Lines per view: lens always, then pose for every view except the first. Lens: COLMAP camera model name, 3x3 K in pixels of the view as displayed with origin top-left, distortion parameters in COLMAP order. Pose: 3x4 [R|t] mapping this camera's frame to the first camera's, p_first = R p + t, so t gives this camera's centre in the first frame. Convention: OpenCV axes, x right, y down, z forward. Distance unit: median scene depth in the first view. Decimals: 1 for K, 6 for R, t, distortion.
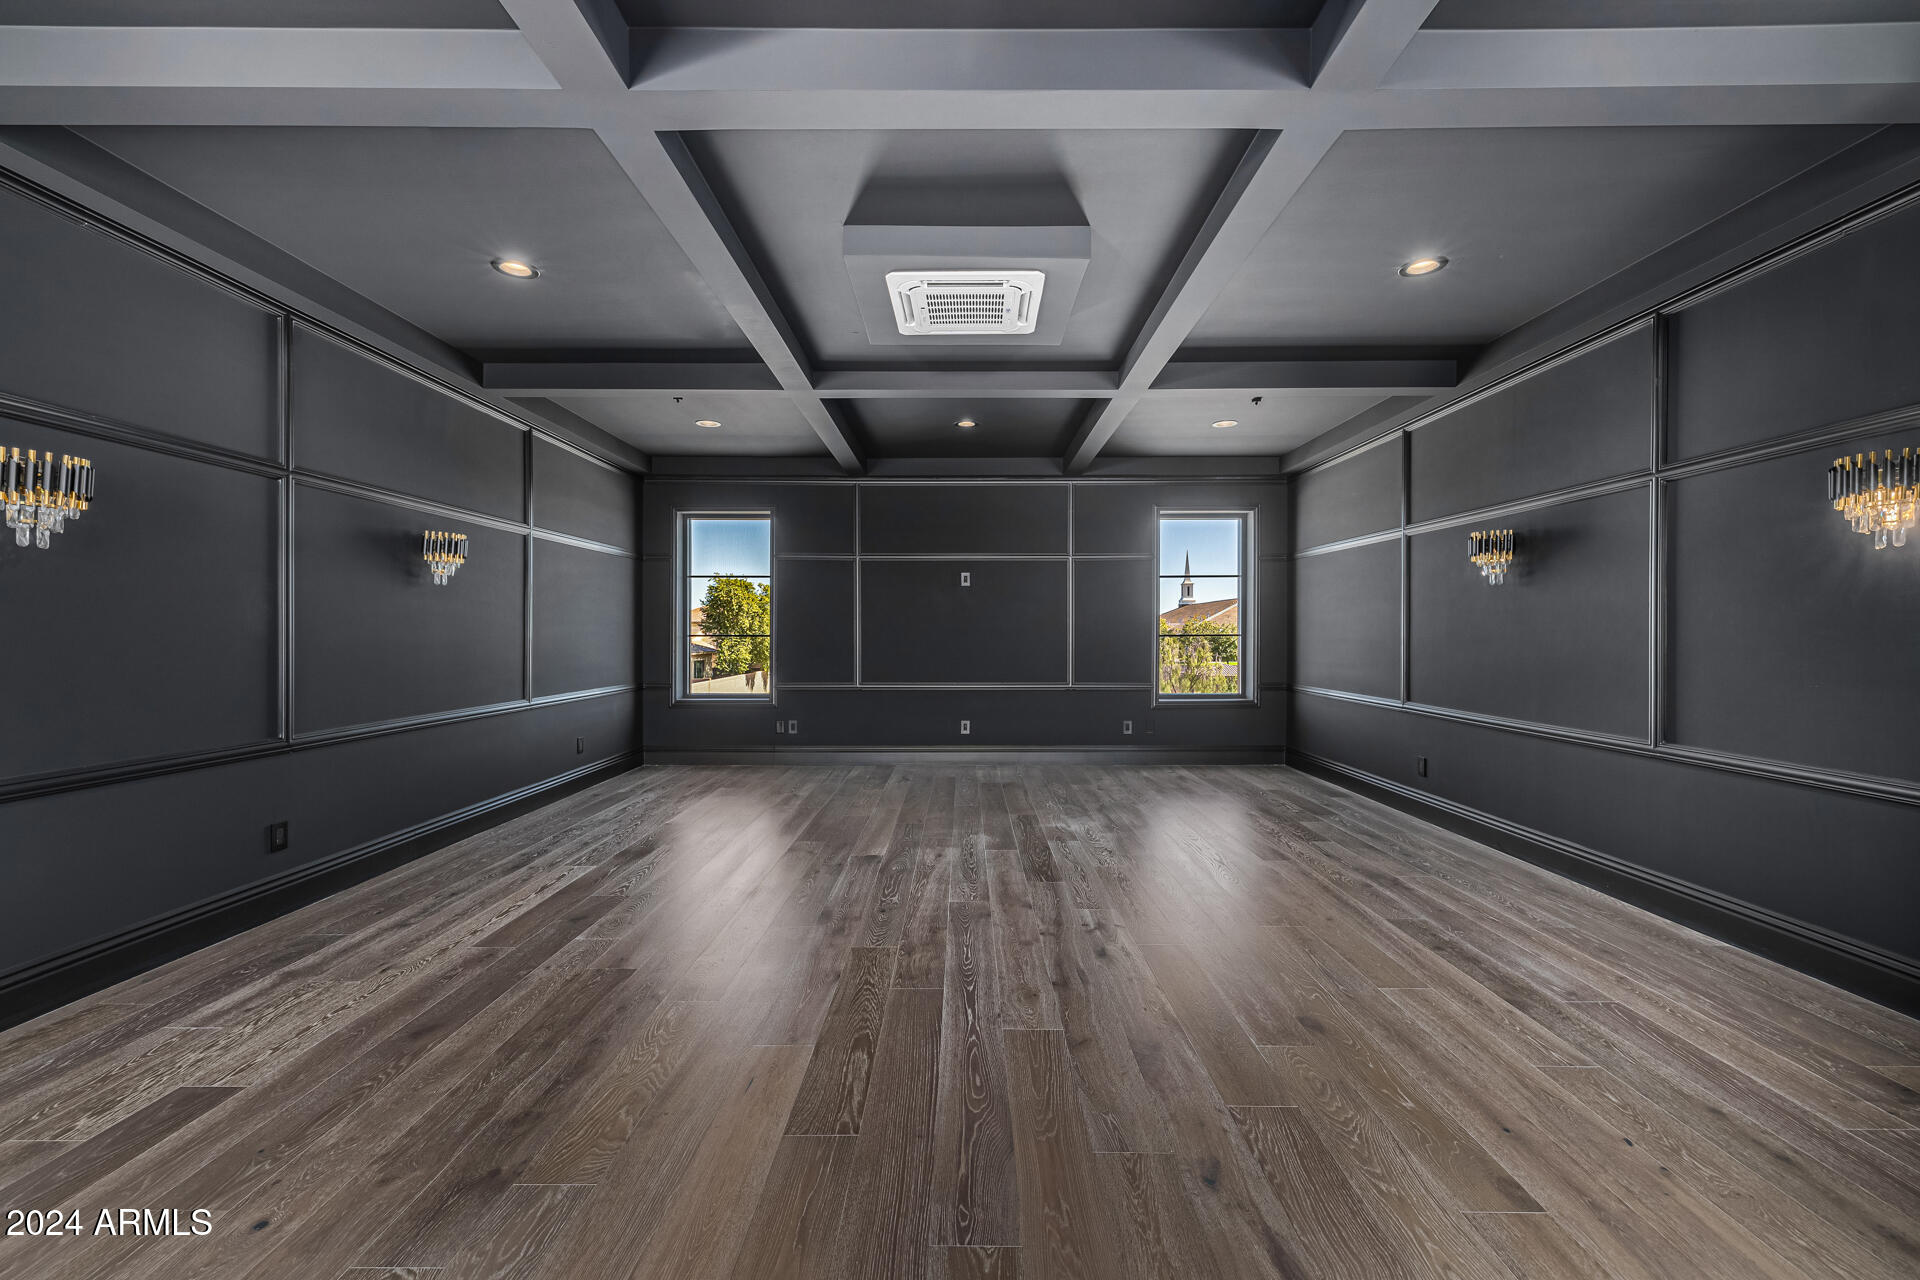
lens RADIAL K [[786.1, 0, 959.4], [0, 786.1, 634.4], [0, 0, 1]] dist [-0.001891, -0.000082]
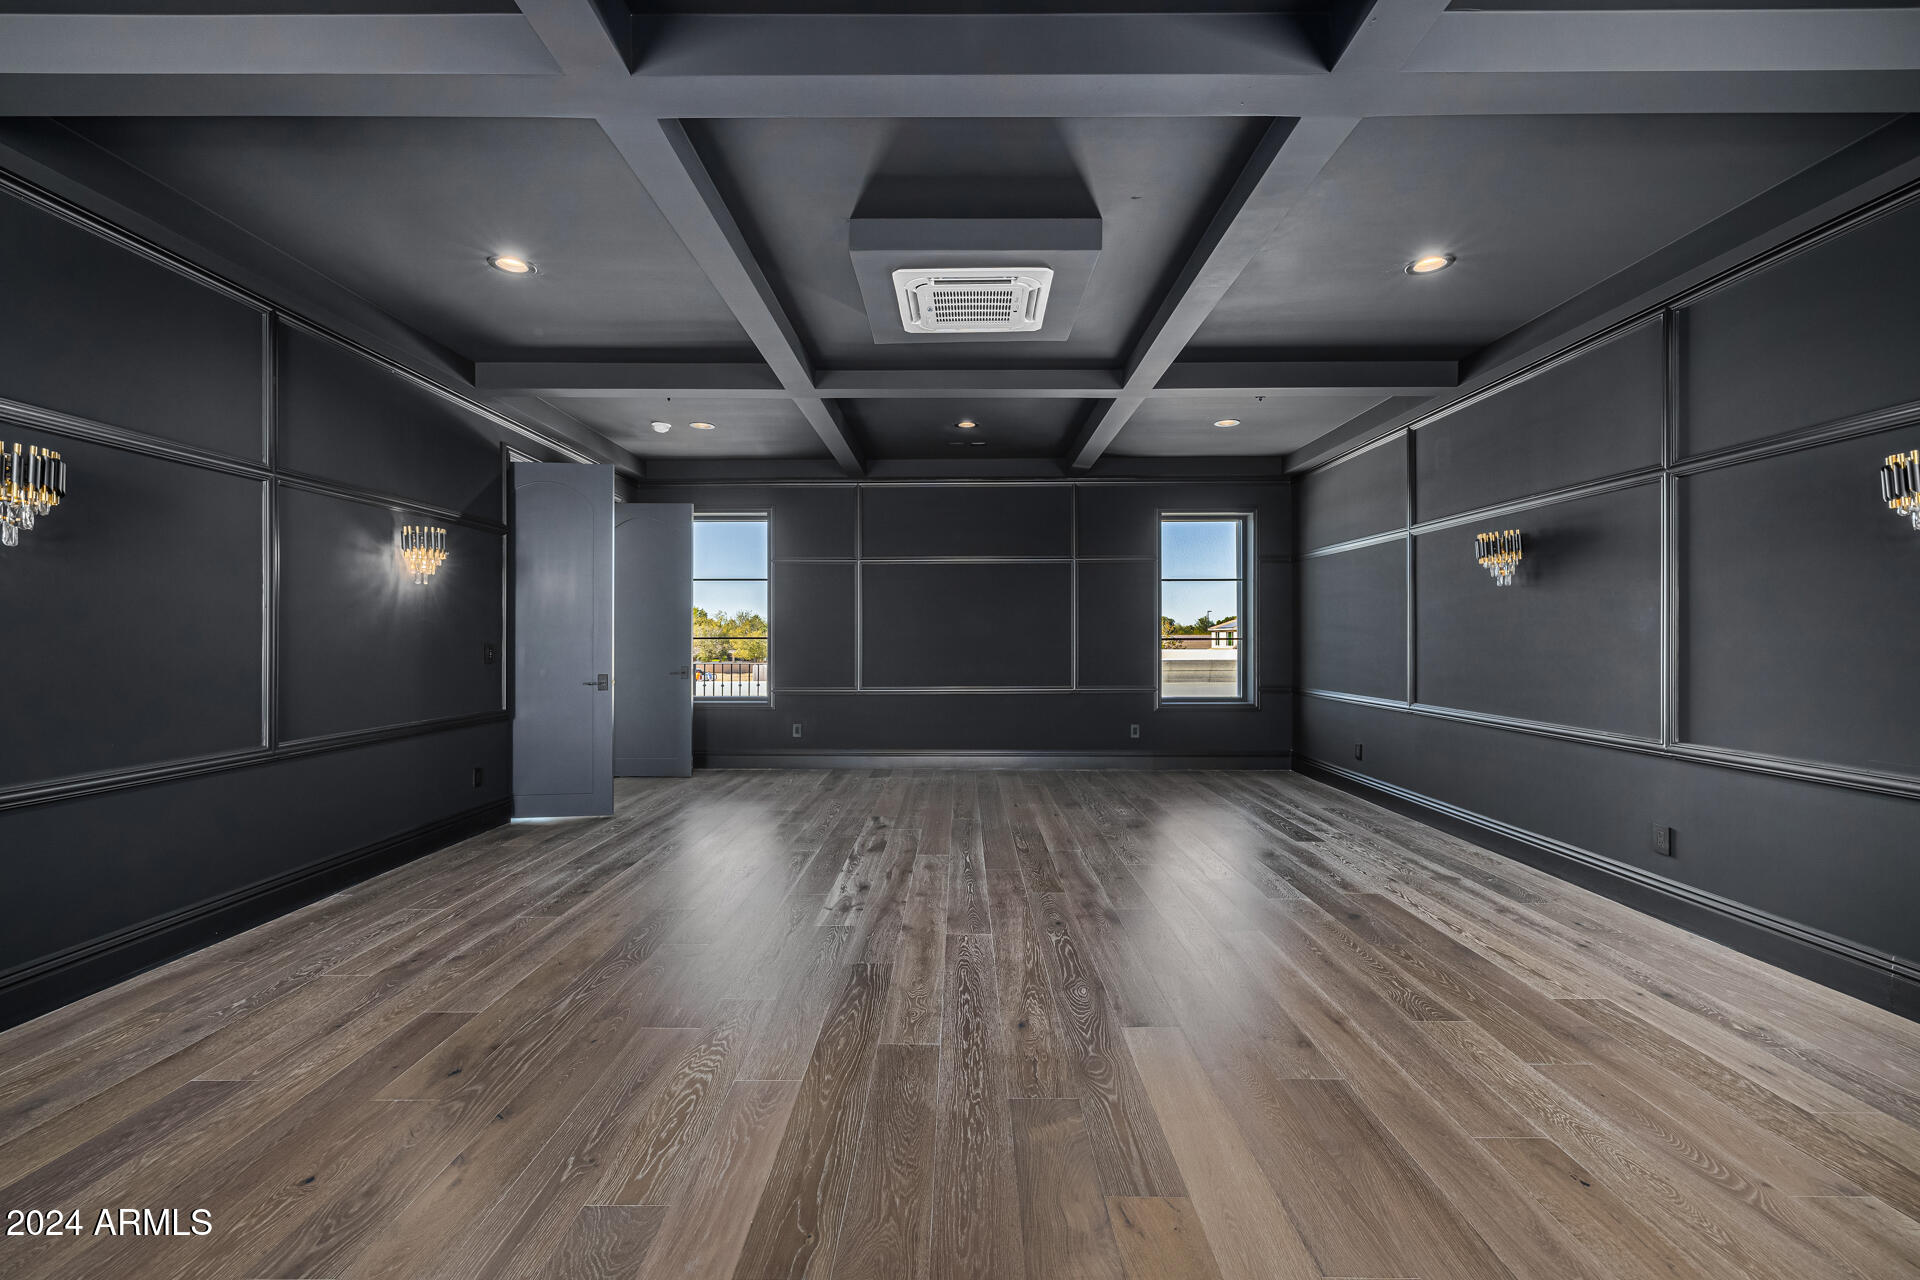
lens RADIAL K [[786.1, 0, 960.6], [0, 786.1, 635.6], [0, 0, 1]] dist [-0.001891, -0.000082]
pose [[-0.999984, -0.000697, -0.005611, 0.029233], [-0.000700, 1.000000, 0.000690, -0.001644], [0.005611, 0.000693, -0.999984, 2.013565]]
